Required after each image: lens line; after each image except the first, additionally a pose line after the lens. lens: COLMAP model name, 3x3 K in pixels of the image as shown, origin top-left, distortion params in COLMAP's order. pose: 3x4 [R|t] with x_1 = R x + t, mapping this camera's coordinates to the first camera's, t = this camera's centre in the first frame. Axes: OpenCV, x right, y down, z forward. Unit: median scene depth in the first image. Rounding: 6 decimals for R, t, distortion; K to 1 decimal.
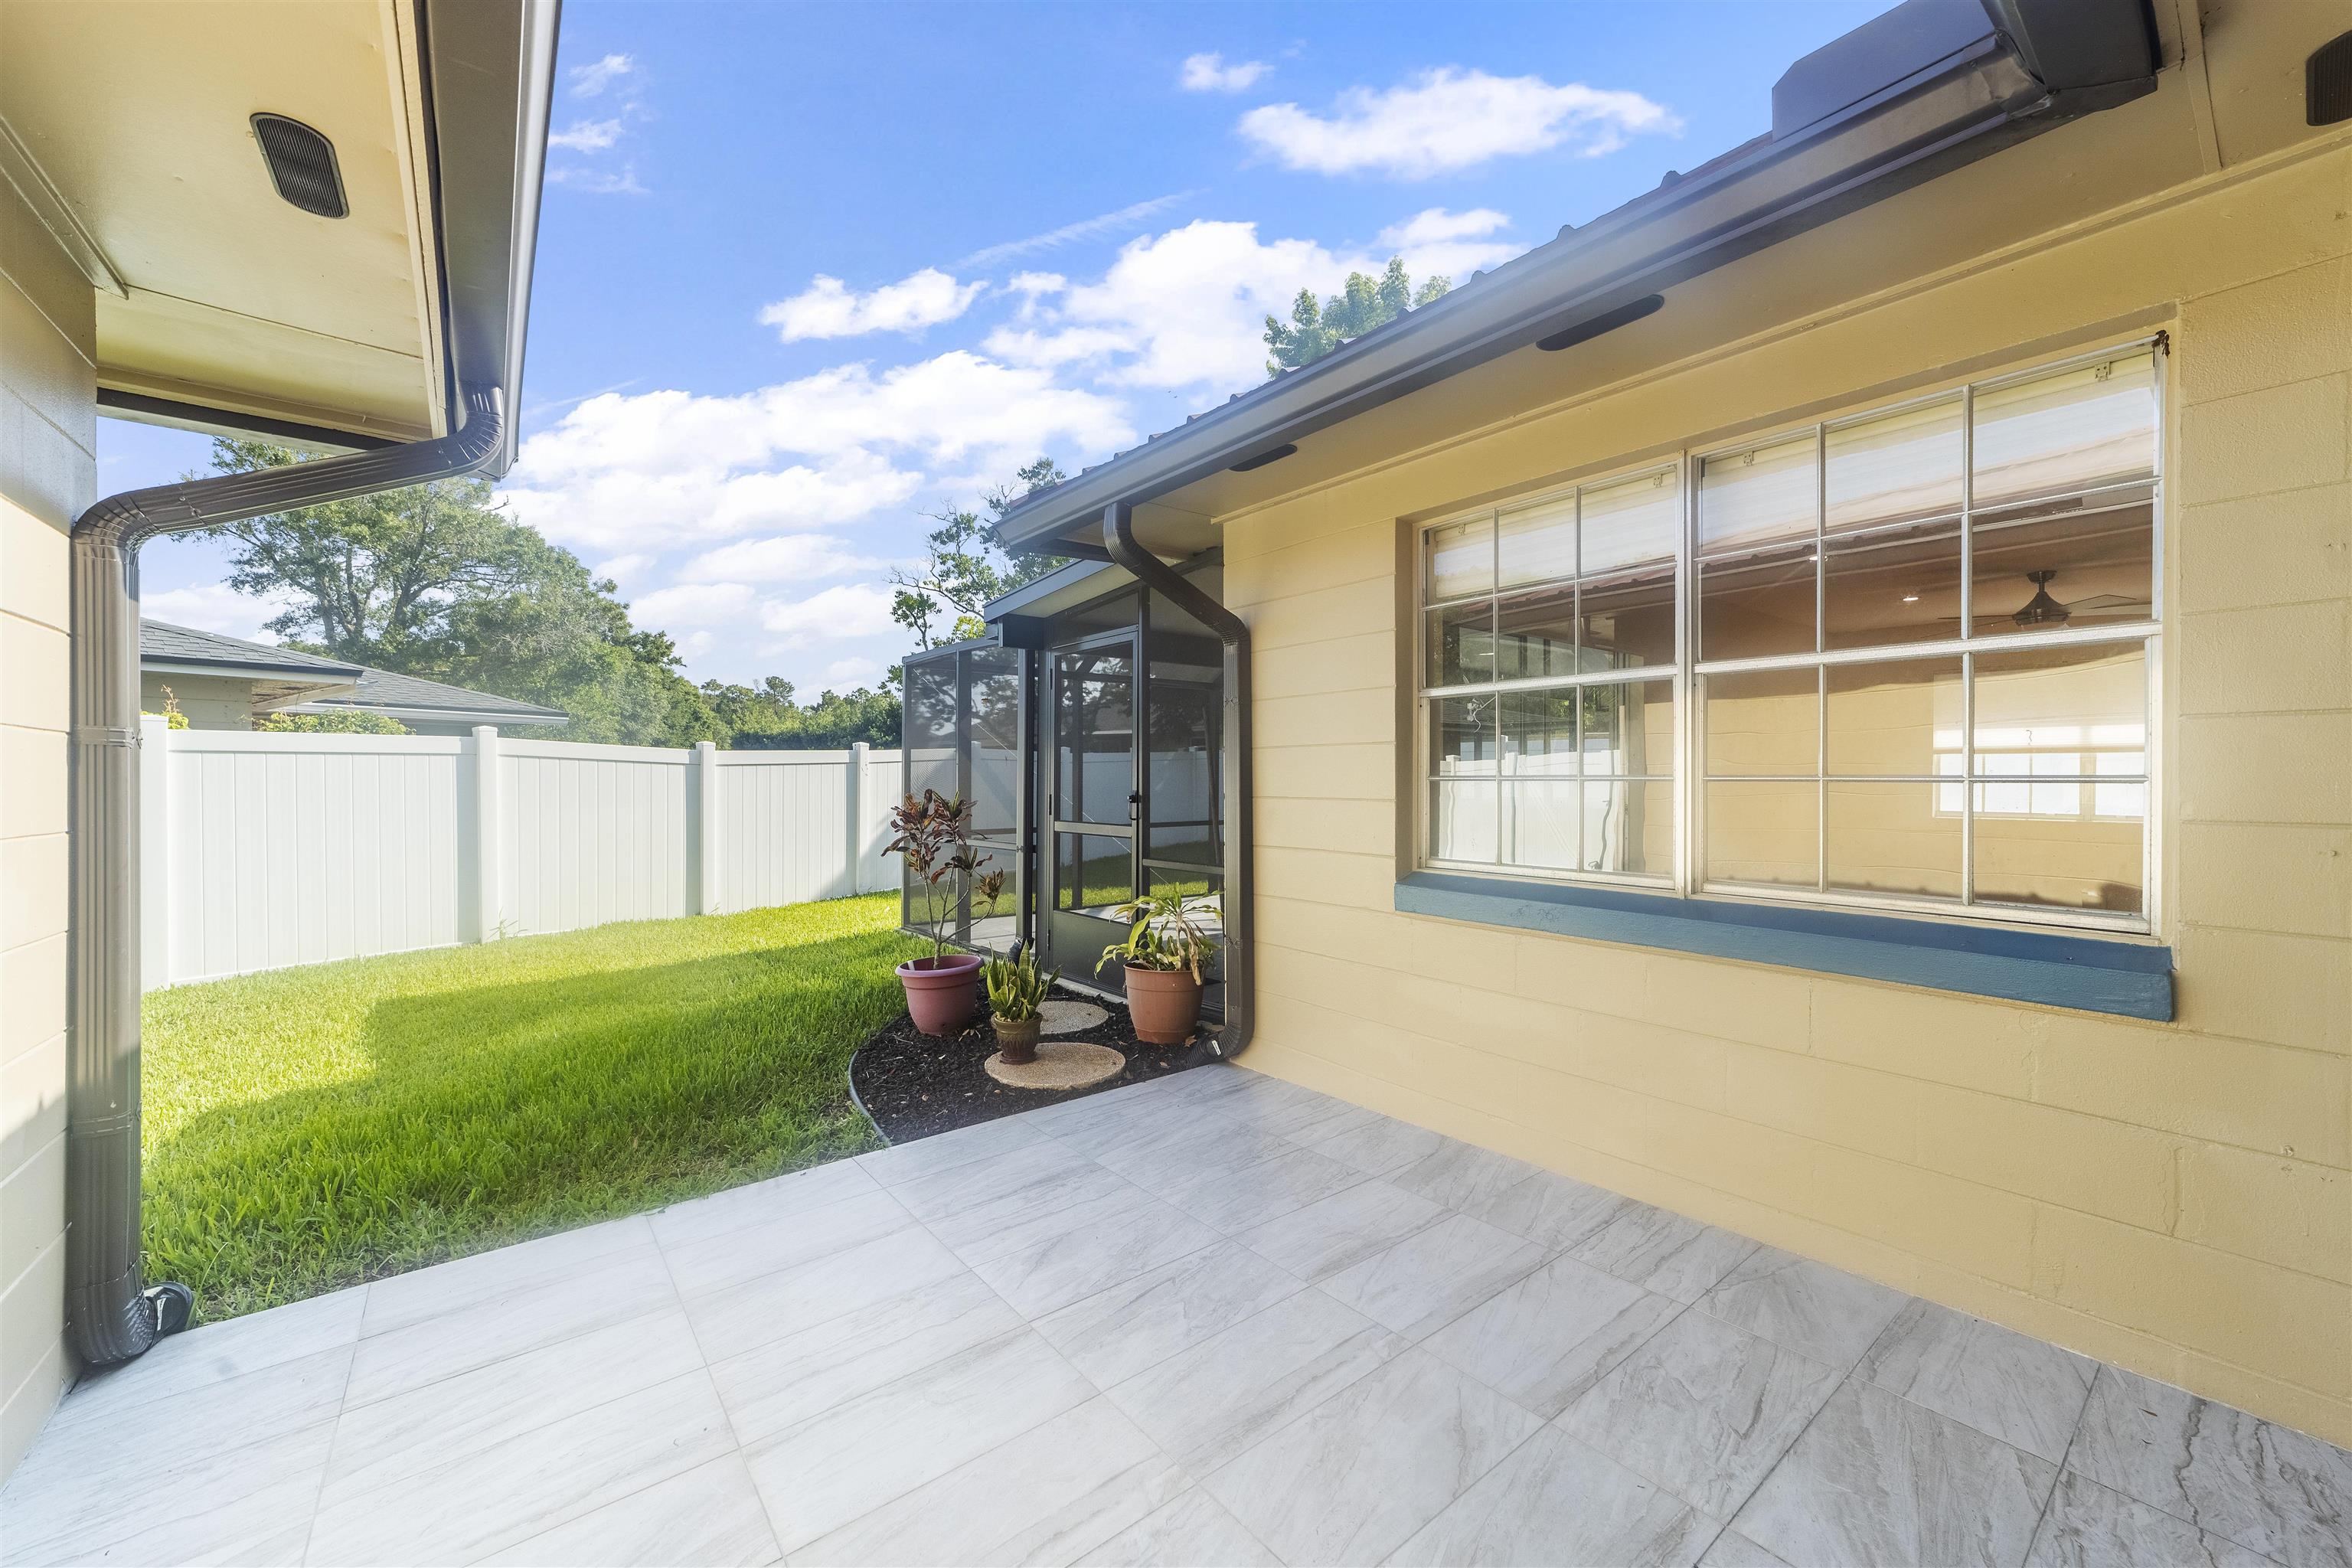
lens RADIAL K [[912.8, 0, 1182.5], [0, 912.8, 781.0], [0, 0, 1]] dist [-0.008064, 0.000812]
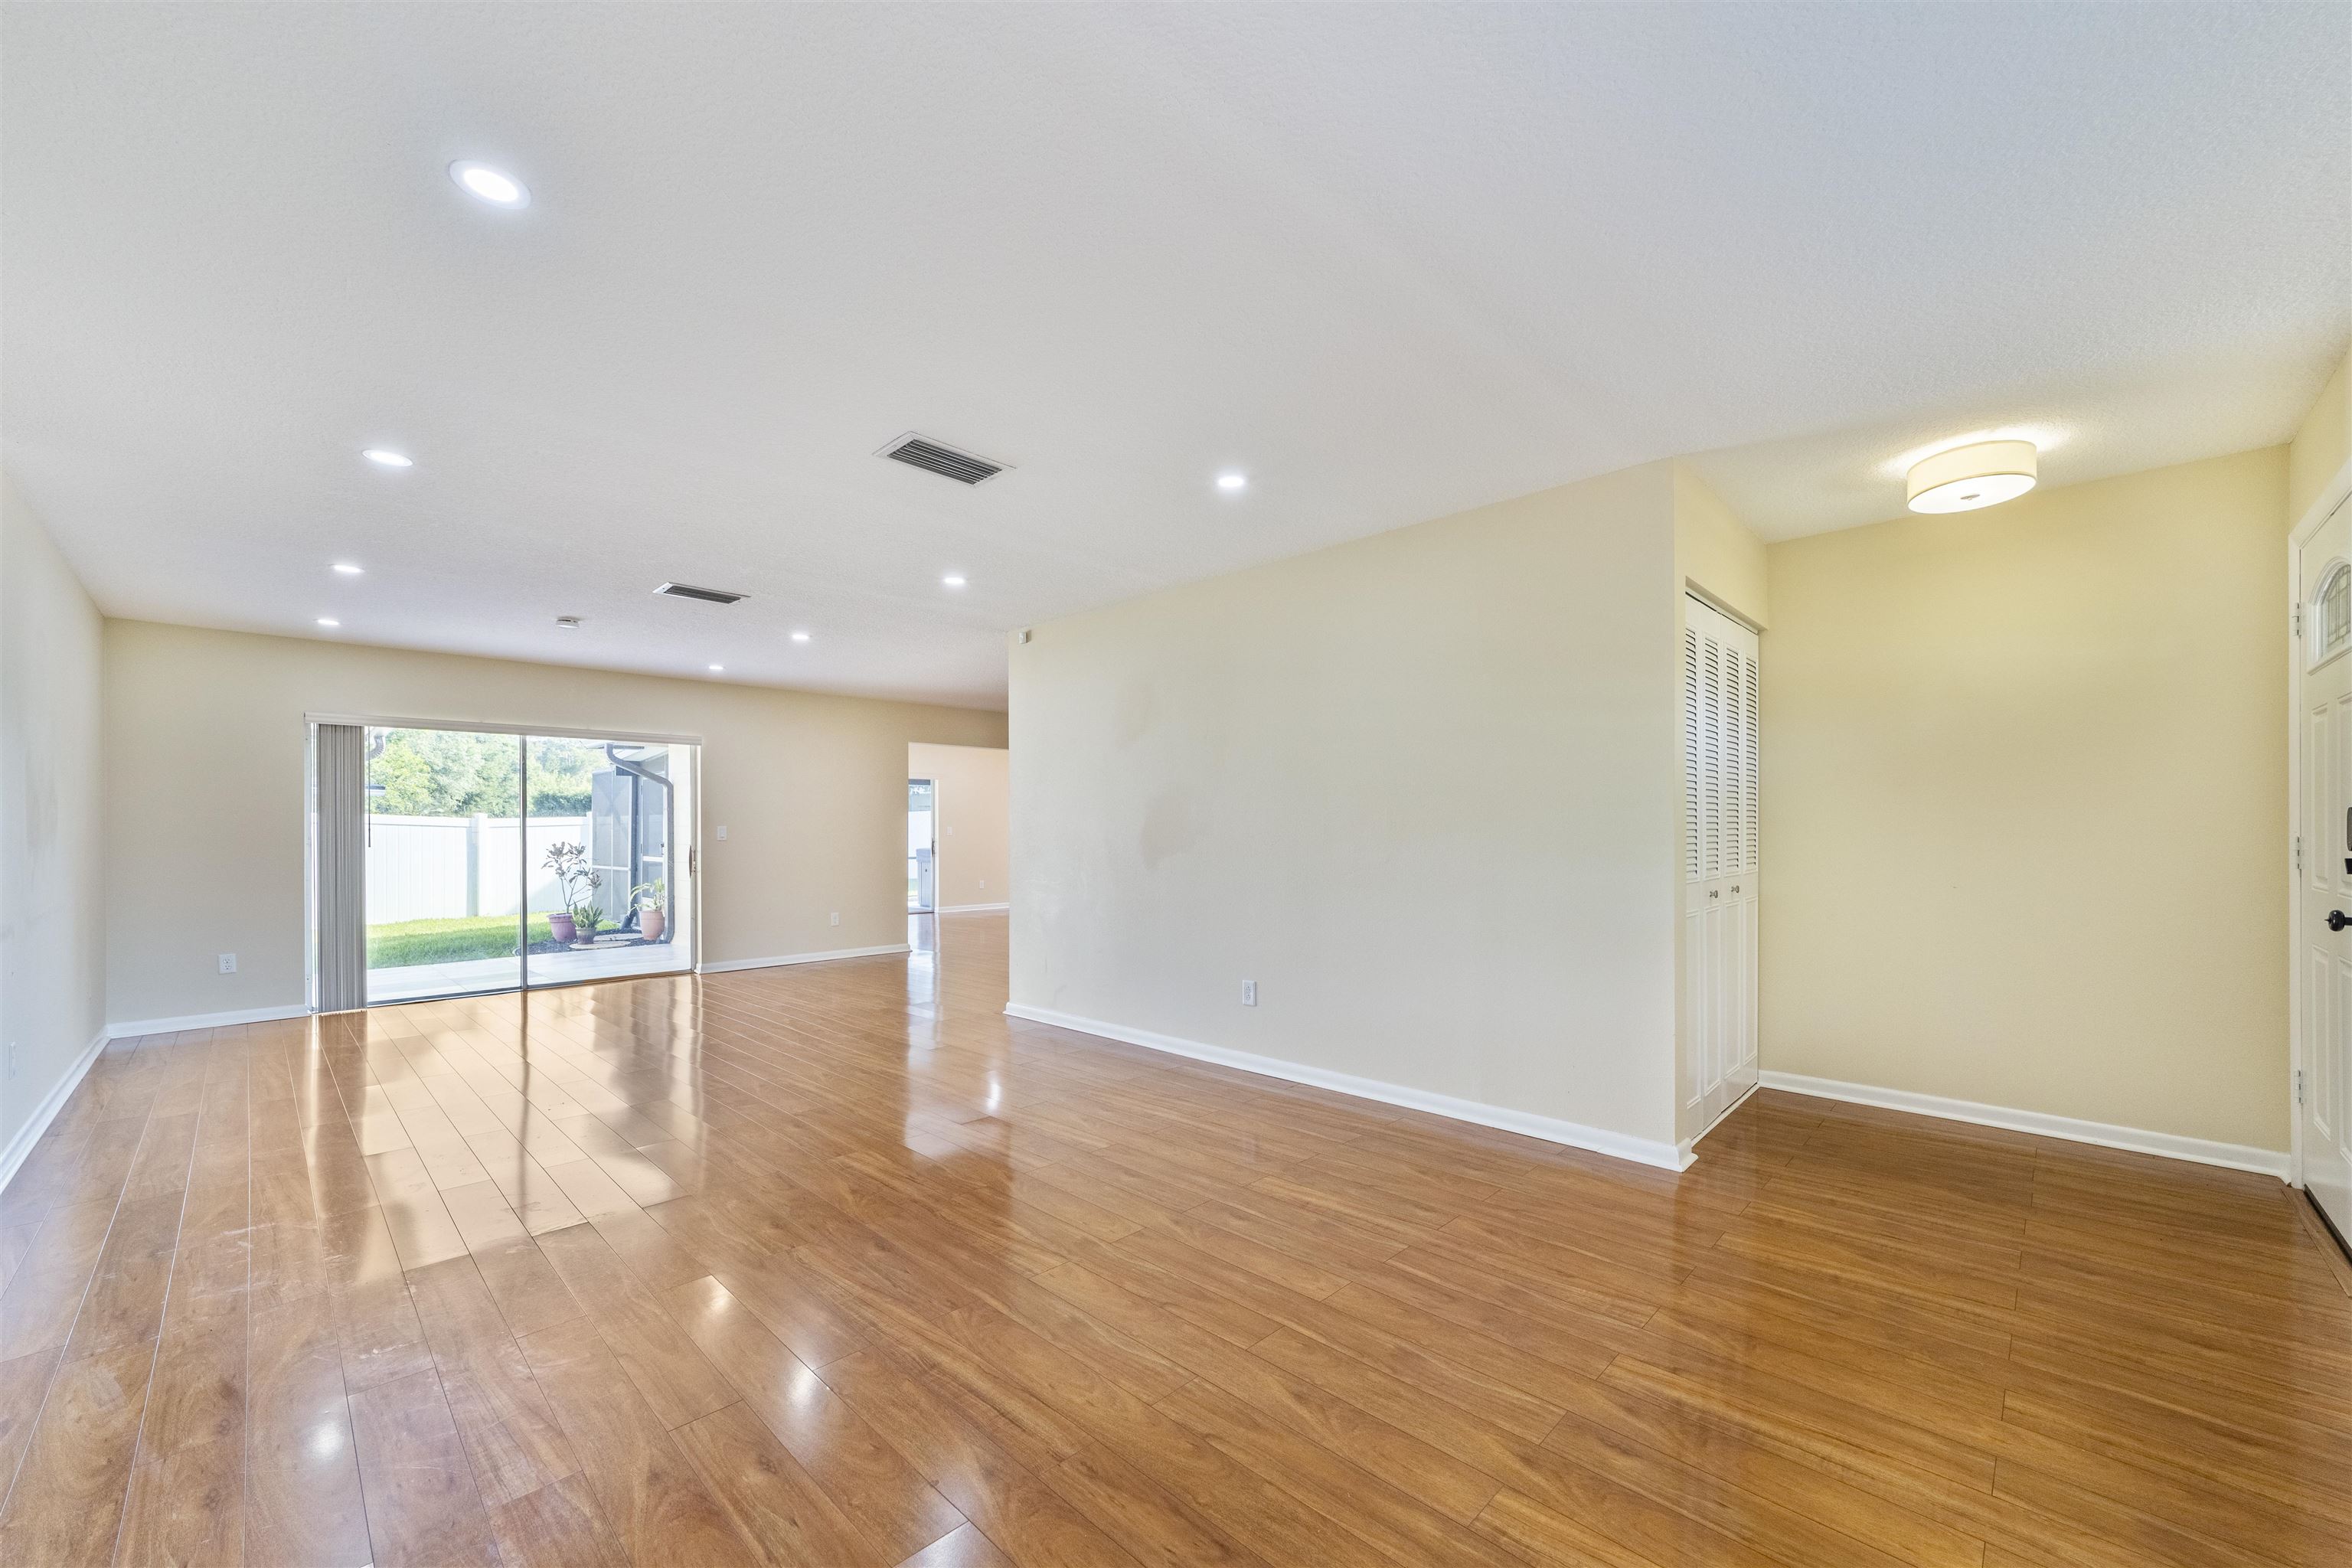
lens RADIAL K [[912.8, 0, 1182.1], [0, 912.8, 826.0], [0, 0, 1]] dist [-0.008064, 0.000812]
pose [[0.990666, -0.003345, 0.136272, 1.454947], [0.003925, 0.999984, -0.003986, -0.024406], [-0.136256, 0.004484, 0.990663, -2.292104]]
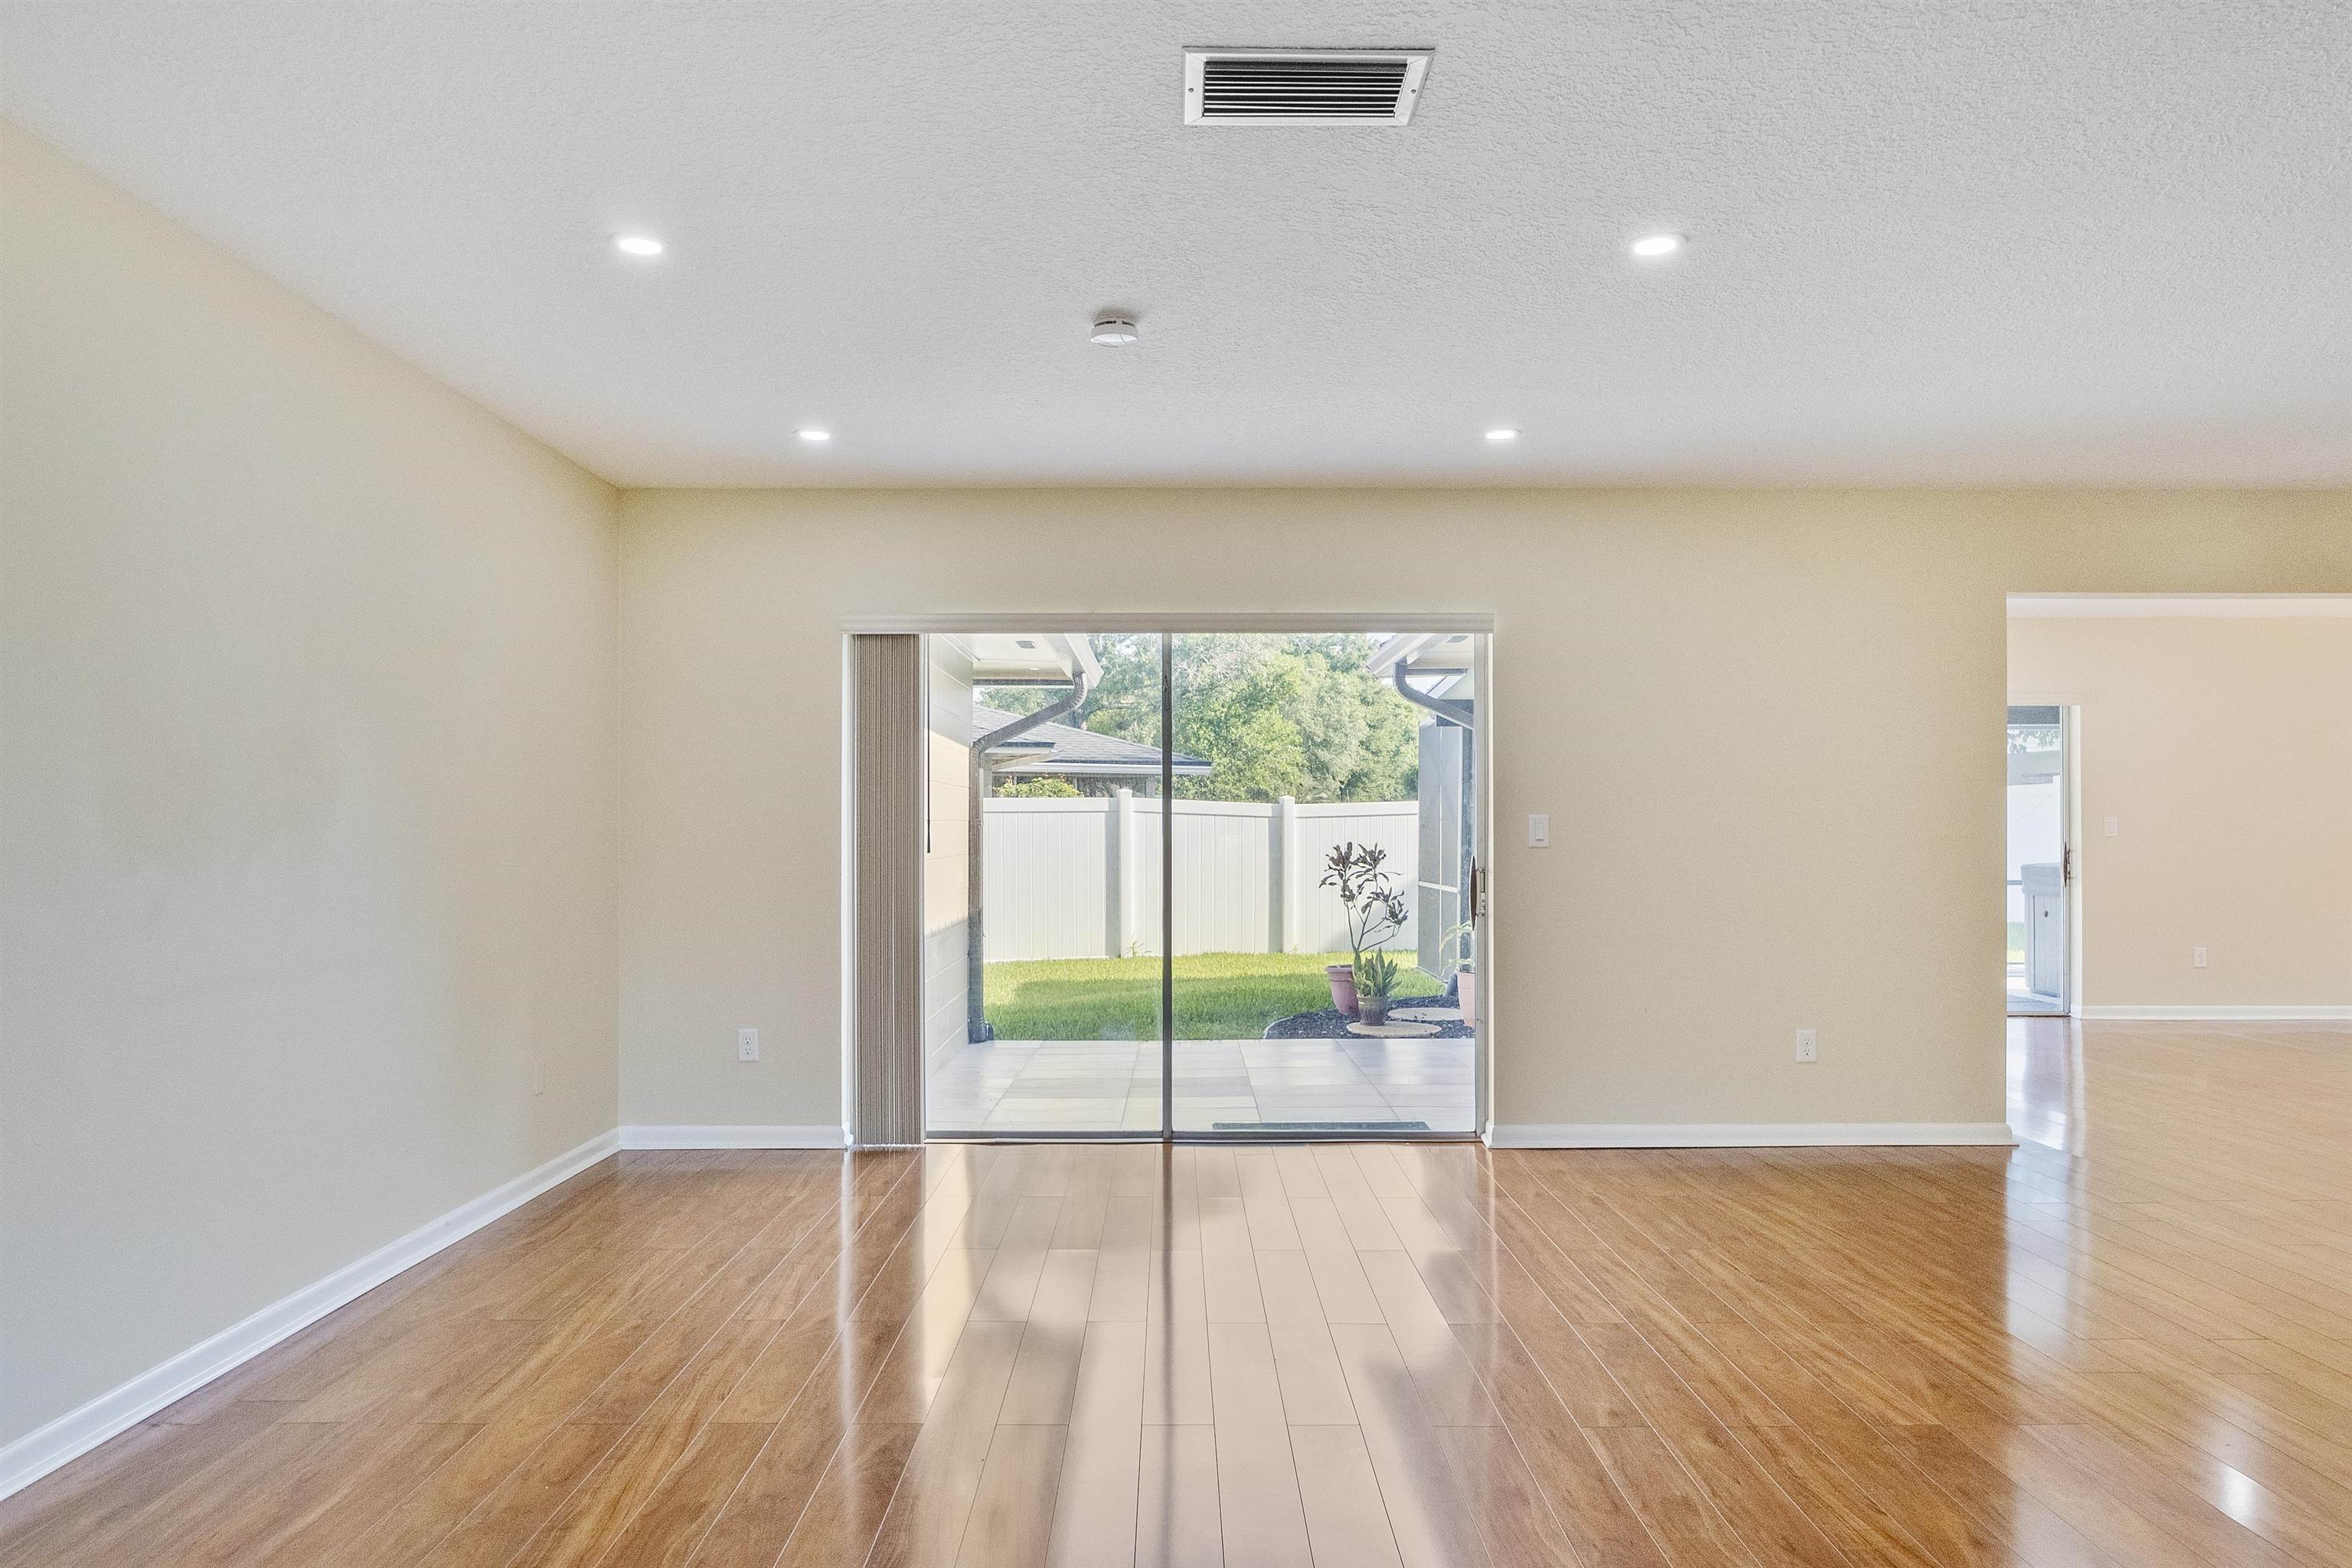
lens RADIAL K [[1487.8, 0, 1157.3], [0, 1487.8, 803.6], [0, 0, 1]] dist [-0.007045, -0.000469]
pose [[0.781751, -0.007984, -0.623540, 1.311466], [-0.001046, 0.999900, -0.014114, -0.025717], [0.623590, 0.011686, 0.781664, -1.388727]]
